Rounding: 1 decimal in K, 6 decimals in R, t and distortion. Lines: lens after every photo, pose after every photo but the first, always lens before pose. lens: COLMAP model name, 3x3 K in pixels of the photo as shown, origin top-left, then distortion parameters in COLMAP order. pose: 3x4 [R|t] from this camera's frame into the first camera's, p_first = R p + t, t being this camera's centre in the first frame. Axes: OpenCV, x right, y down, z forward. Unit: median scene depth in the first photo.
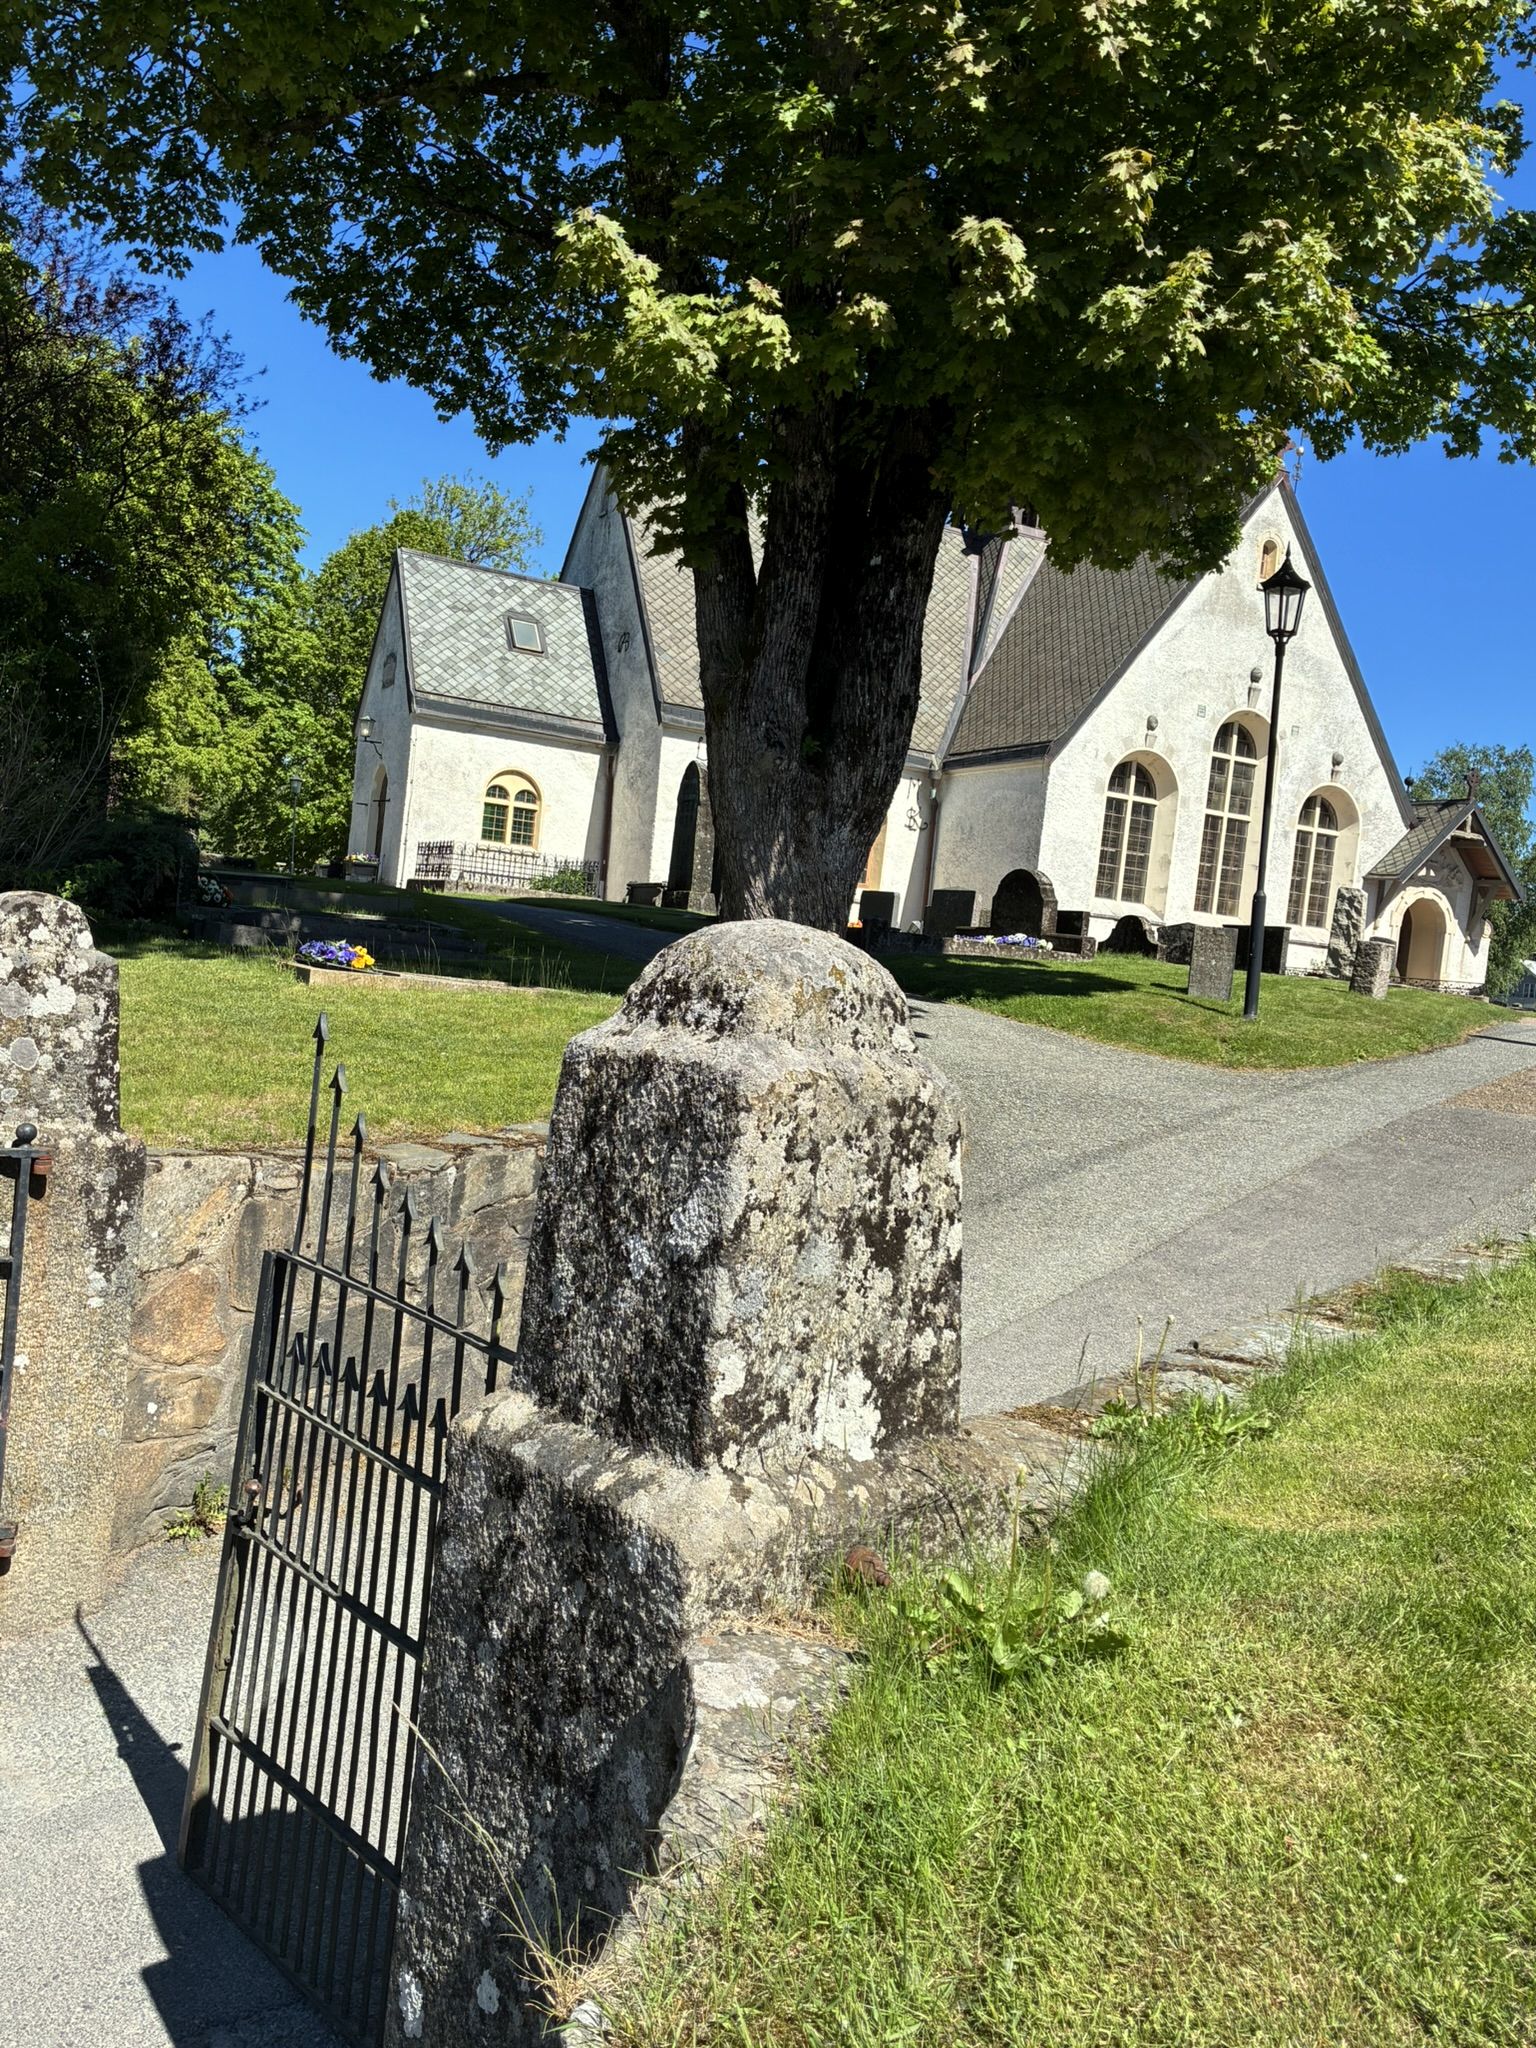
lens RADIAL K [[1631.8, 0, 768.7], [0, 1631.8, 1016.5], [0, 0, 1]] dist [0.051360, 0.003755]
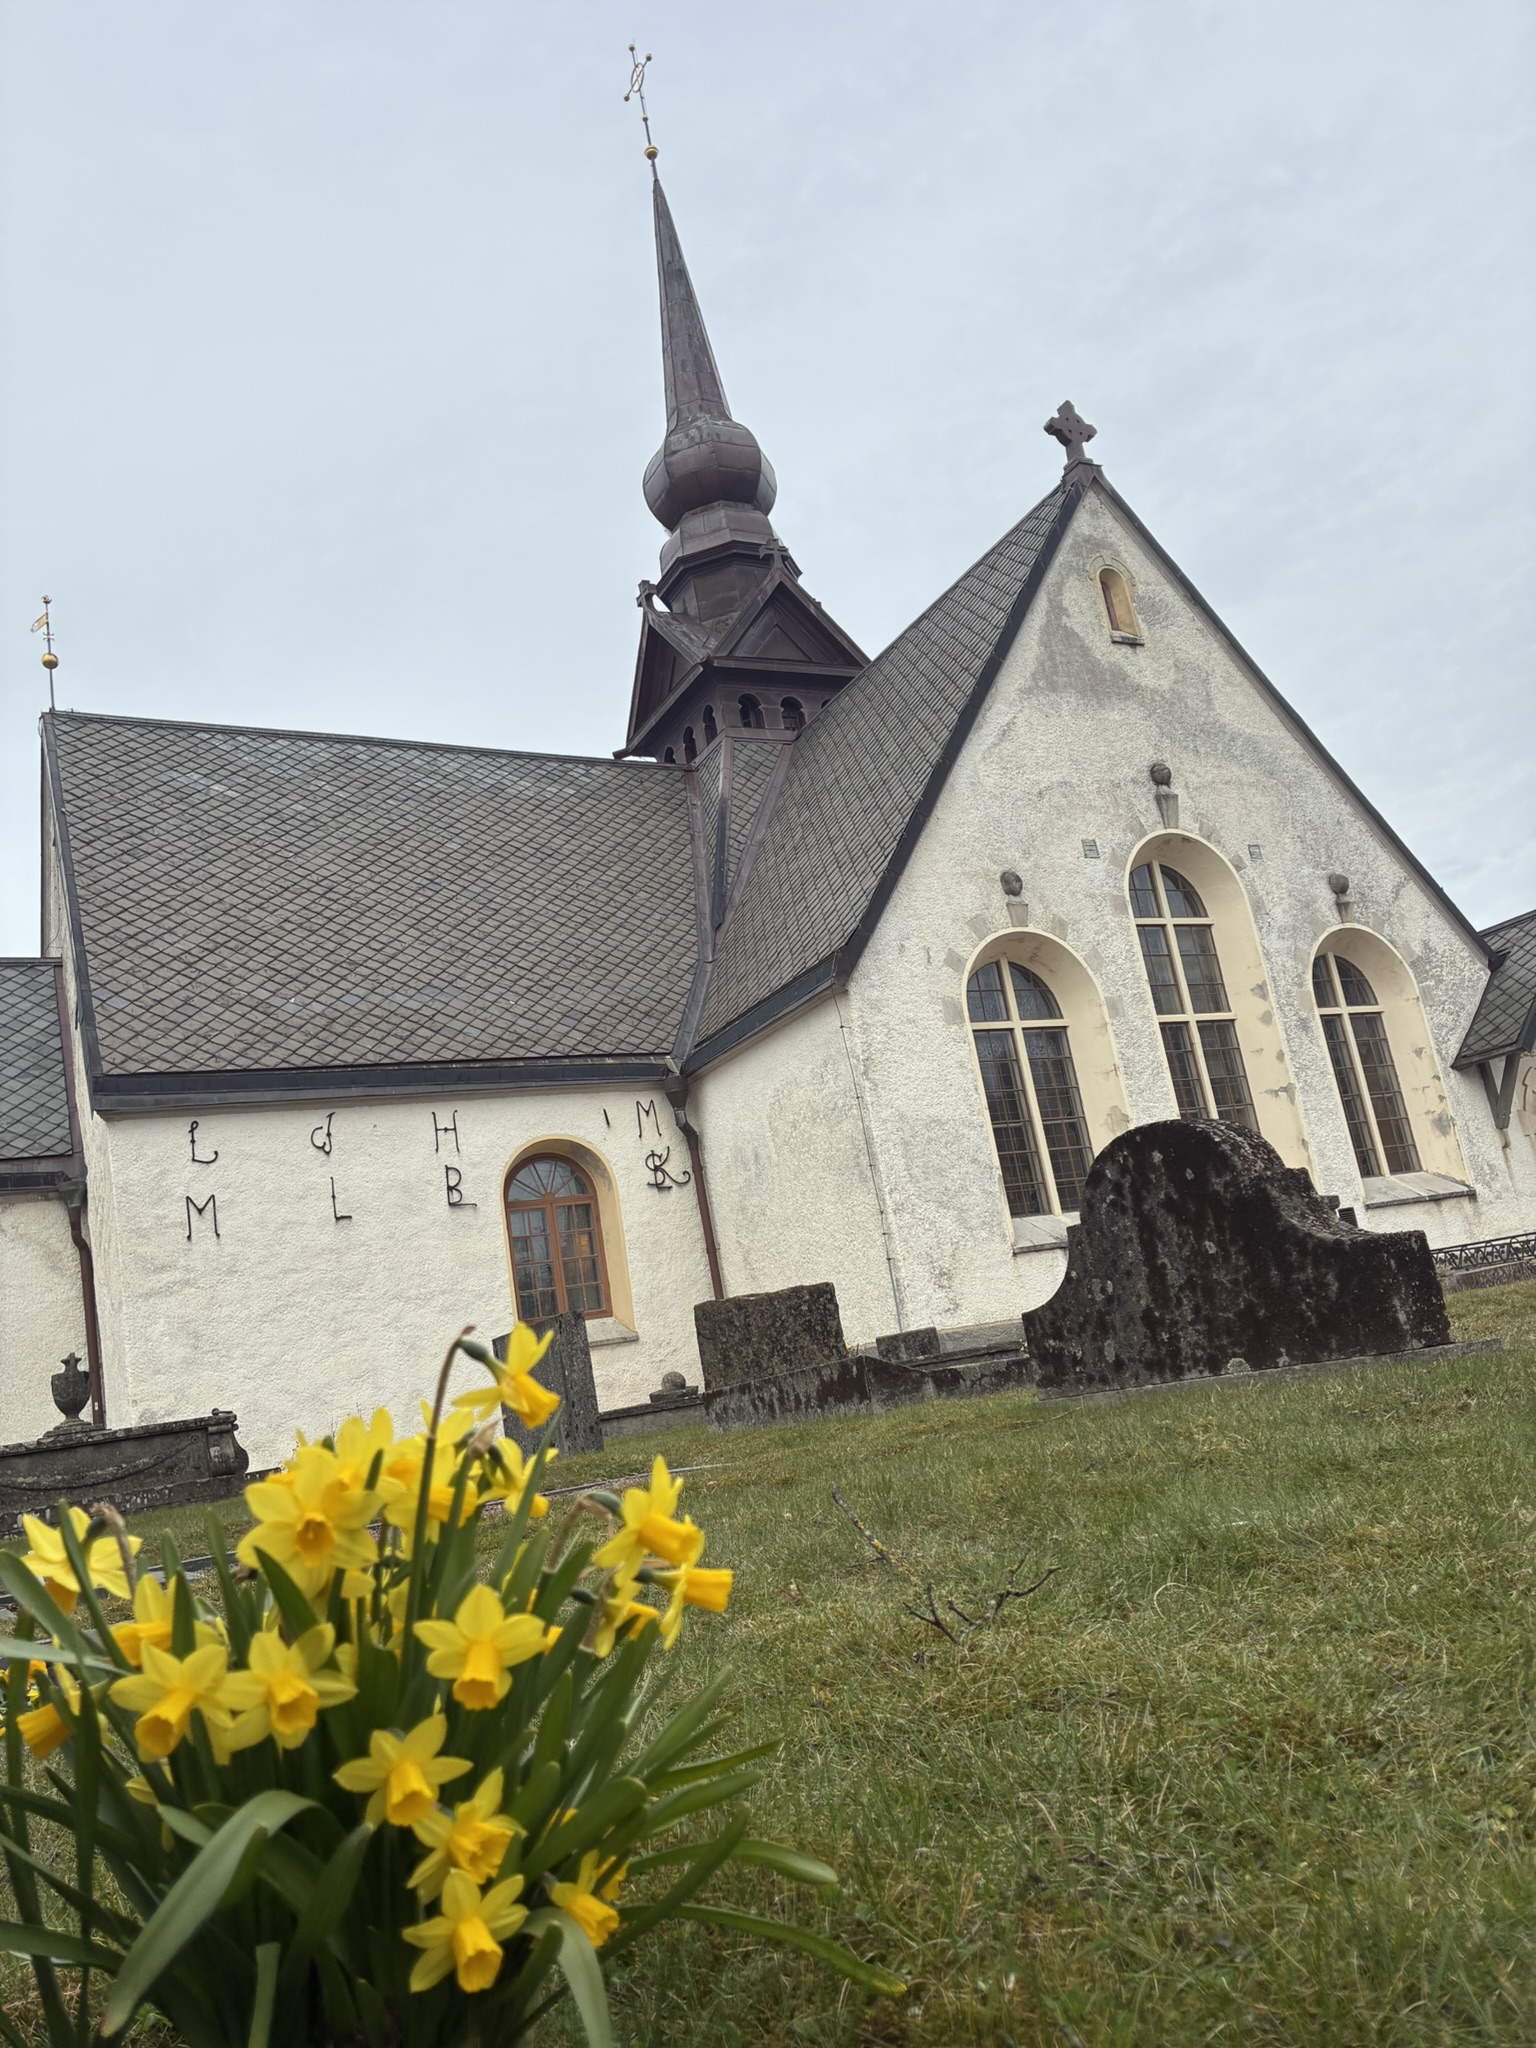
lens RADIAL K [[1584.9, 0, 757.4], [0, 1584.9, 1019.5], [0, 0, 1]] dist [0.042681, -0.001403]
pose [[0.963661, -0.259319, 0.064115, 0.102998], [0.267025, 0.928475, -0.258132, -0.022256], [0.007410, 0.265872, 0.963980, 0.484150]]
